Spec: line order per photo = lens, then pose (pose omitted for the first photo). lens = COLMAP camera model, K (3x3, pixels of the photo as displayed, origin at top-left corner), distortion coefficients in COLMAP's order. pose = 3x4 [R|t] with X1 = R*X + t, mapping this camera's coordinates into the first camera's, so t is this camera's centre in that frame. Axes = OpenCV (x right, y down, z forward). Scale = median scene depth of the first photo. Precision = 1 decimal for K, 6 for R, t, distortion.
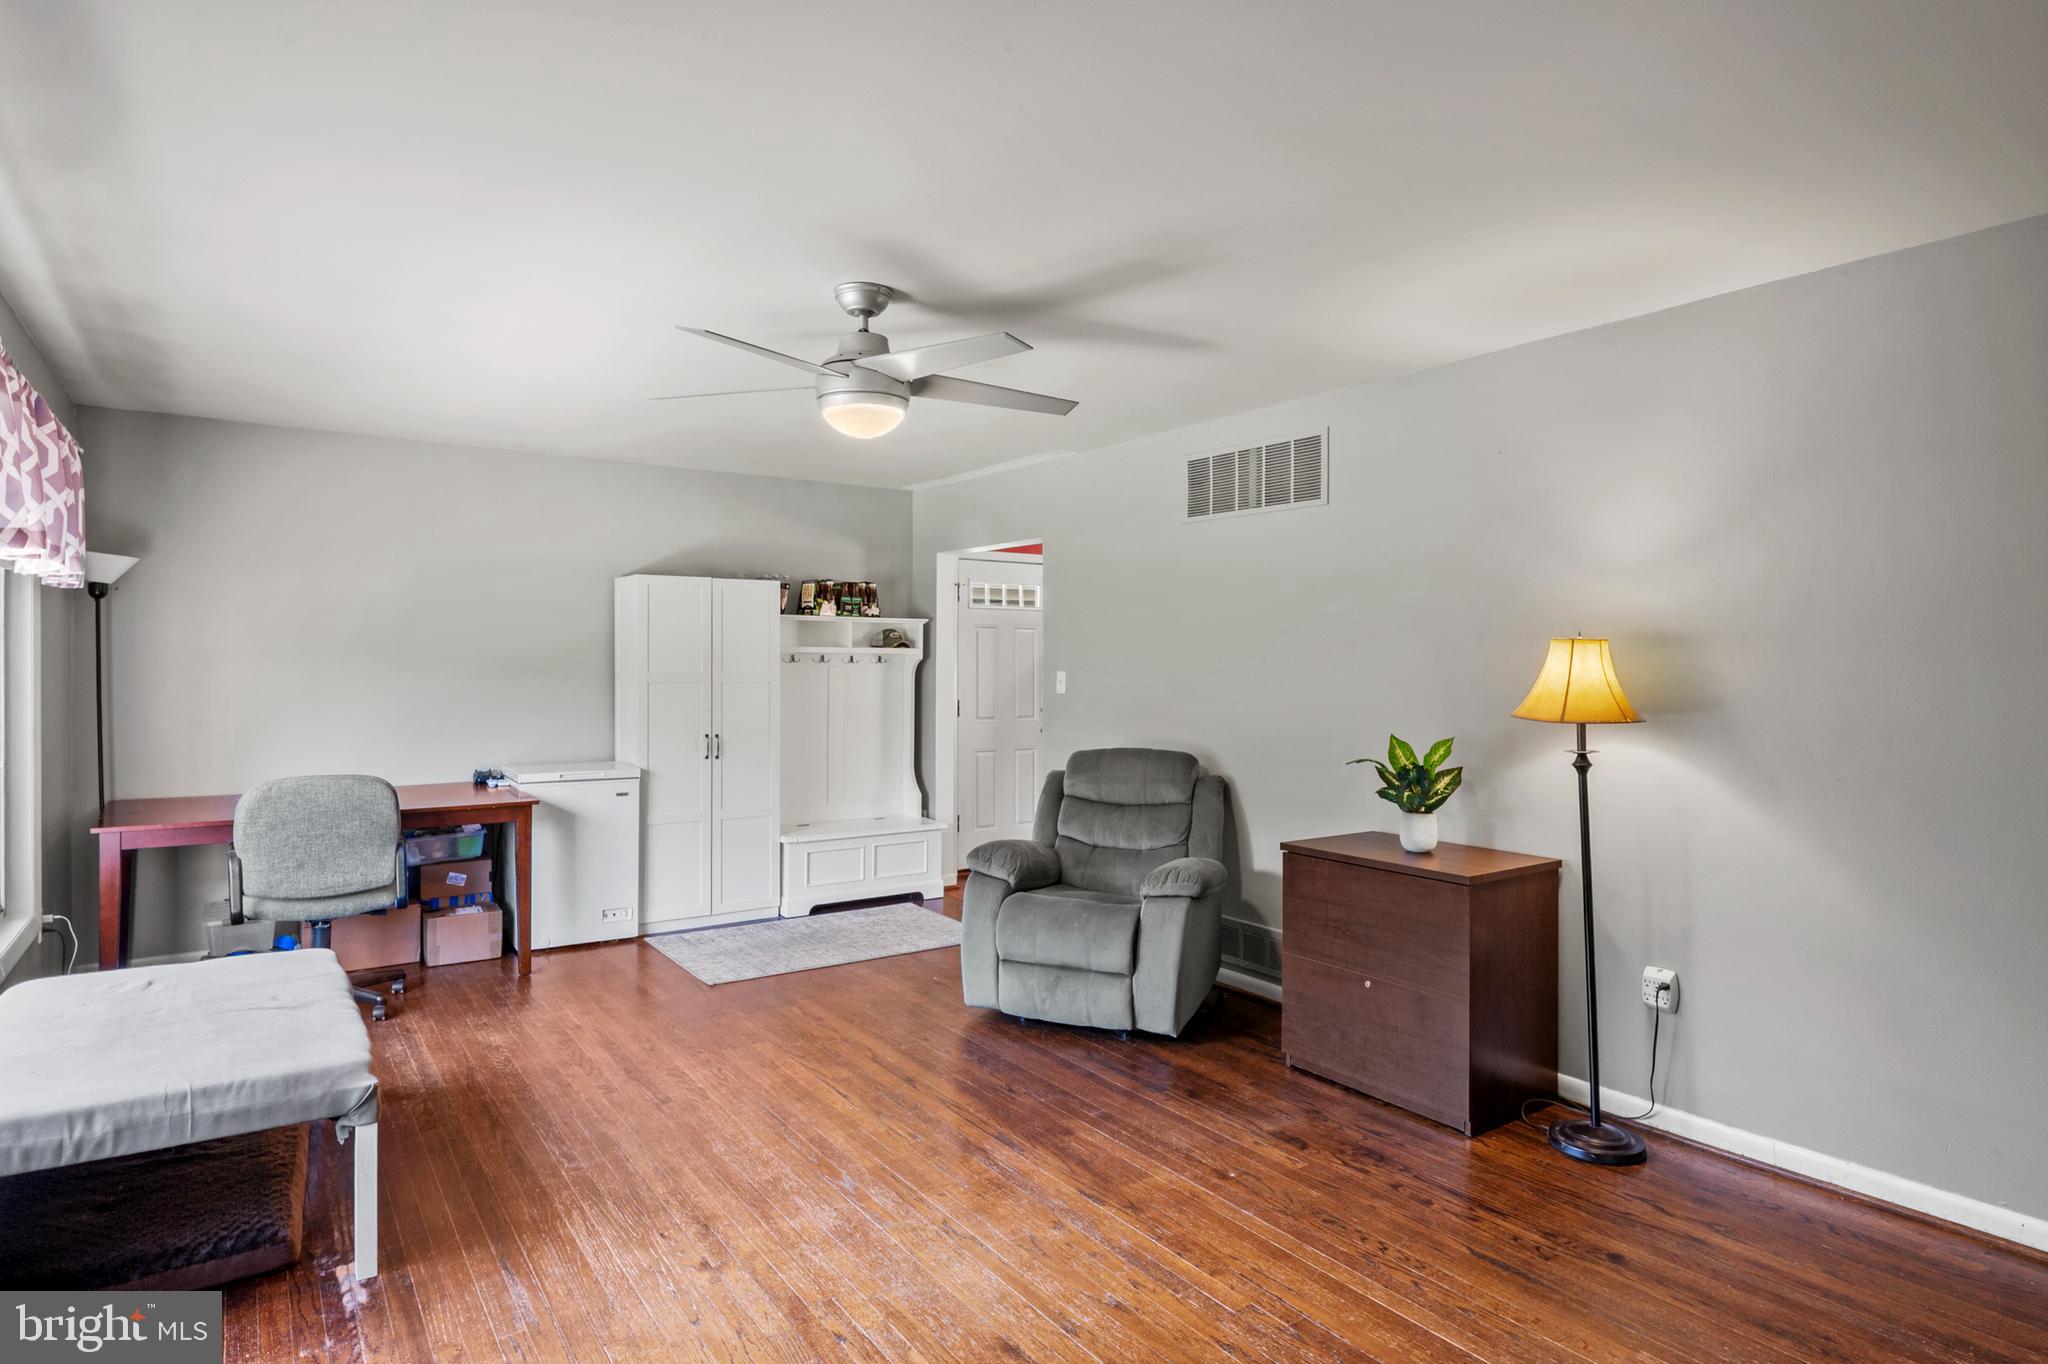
lens RADIAL K [[1116.5, 0, 988.2], [0, 1116.5, 662.8], [0, 0, 1]] dist [-0.000748, -0.007113]
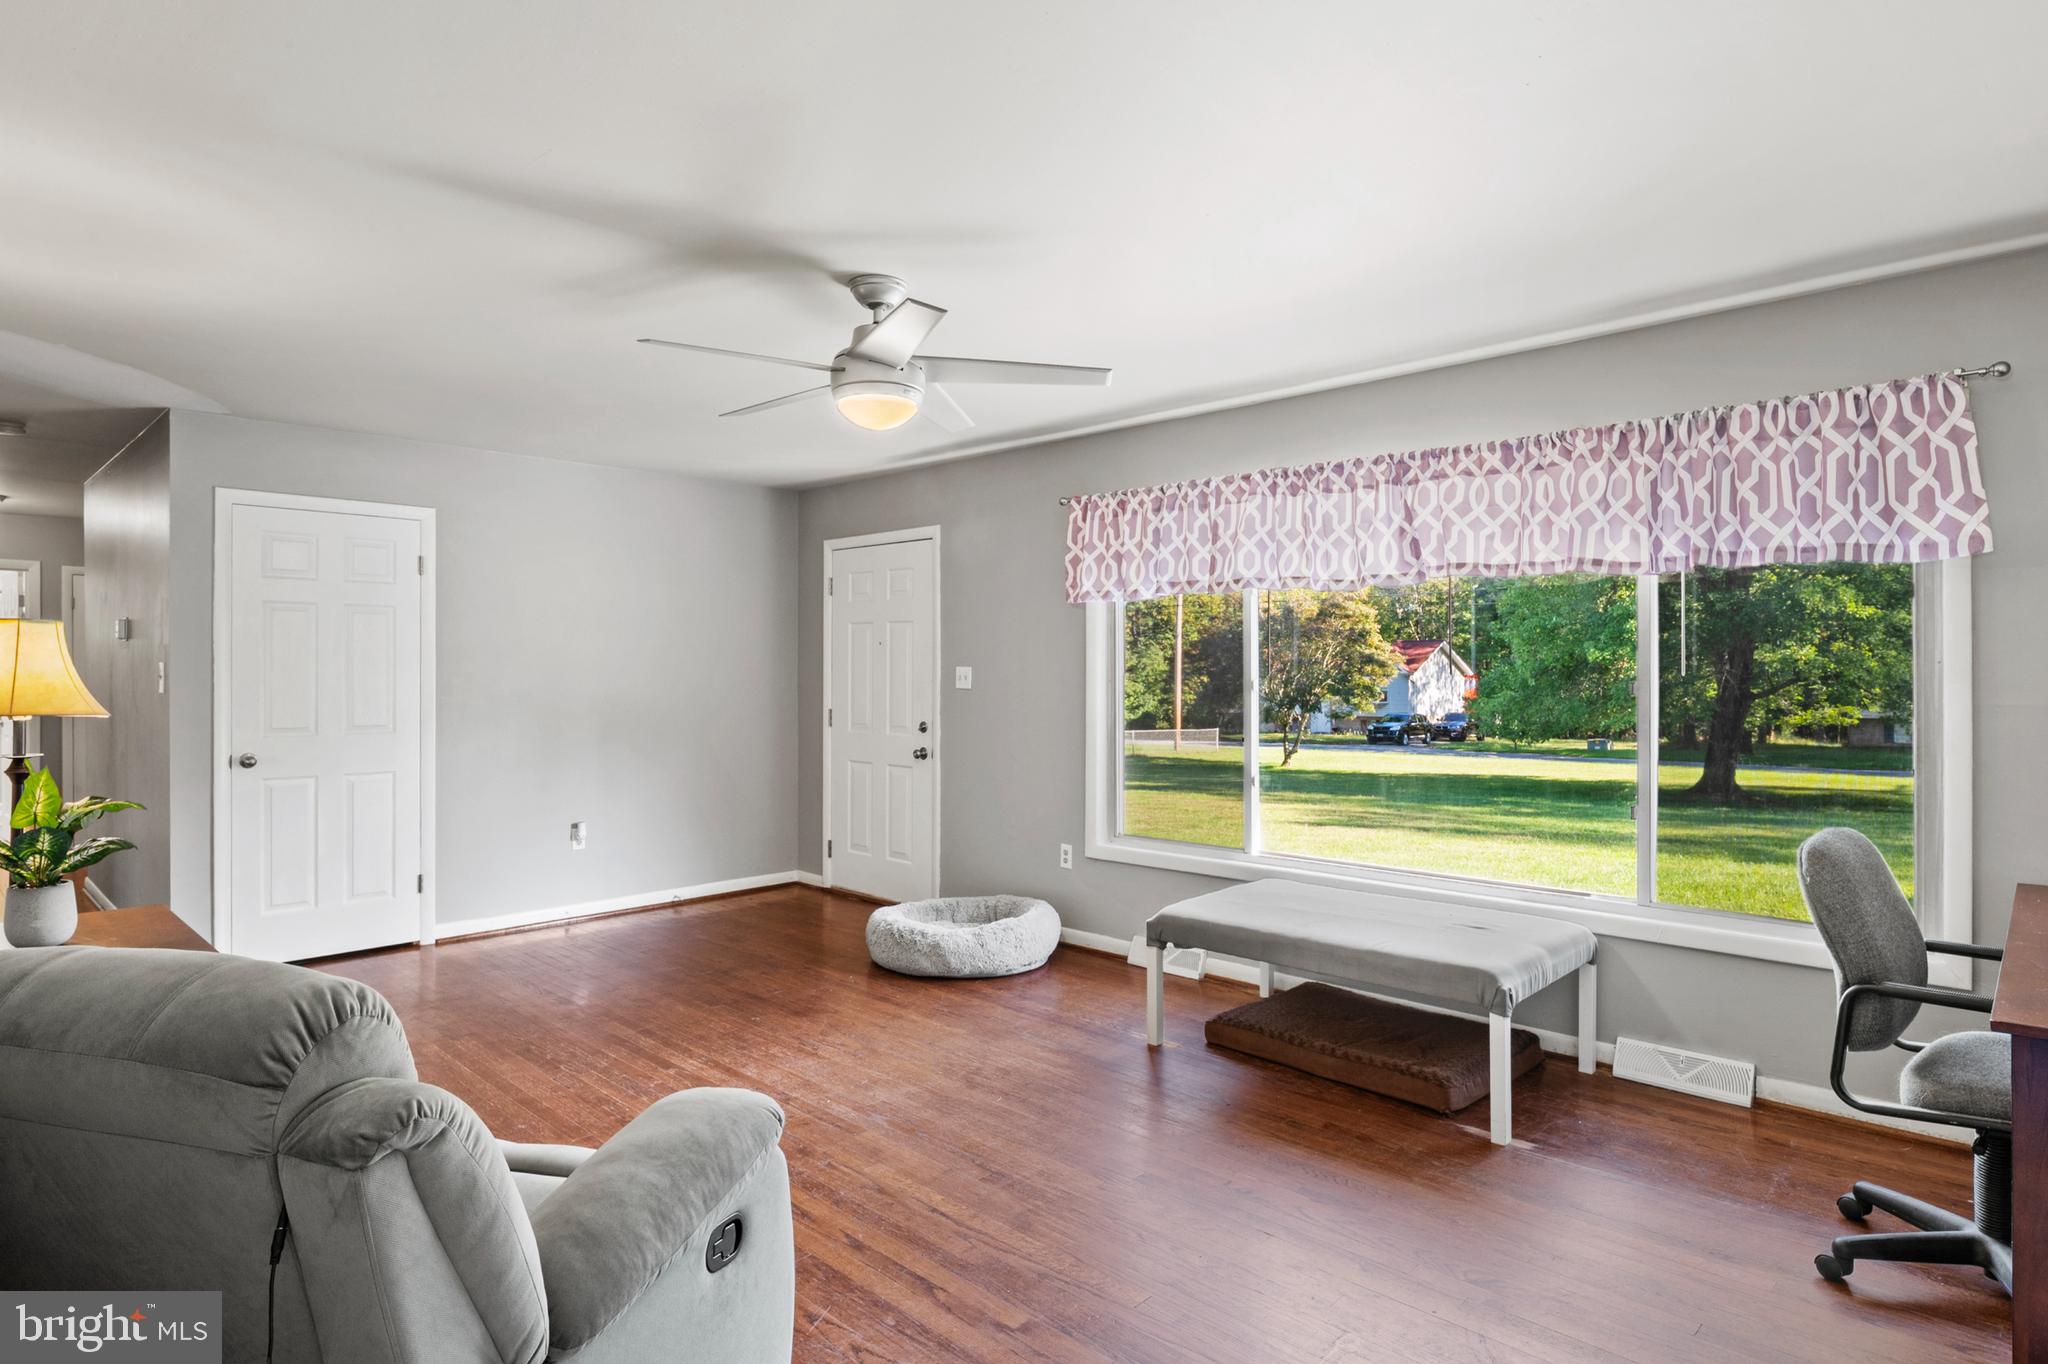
lens RADIAL K [[1116.5, 0, 1021.0], [0, 1116.5, 670.2], [0, 0, 1]] dist [-0.000748, -0.007113]
pose [[-0.978260, -0.002950, -0.207361, -0.031203], [-0.001758, 0.999981, -0.005933, 0.021671], [0.207375, -0.005440, -0.978246, 2.052580]]
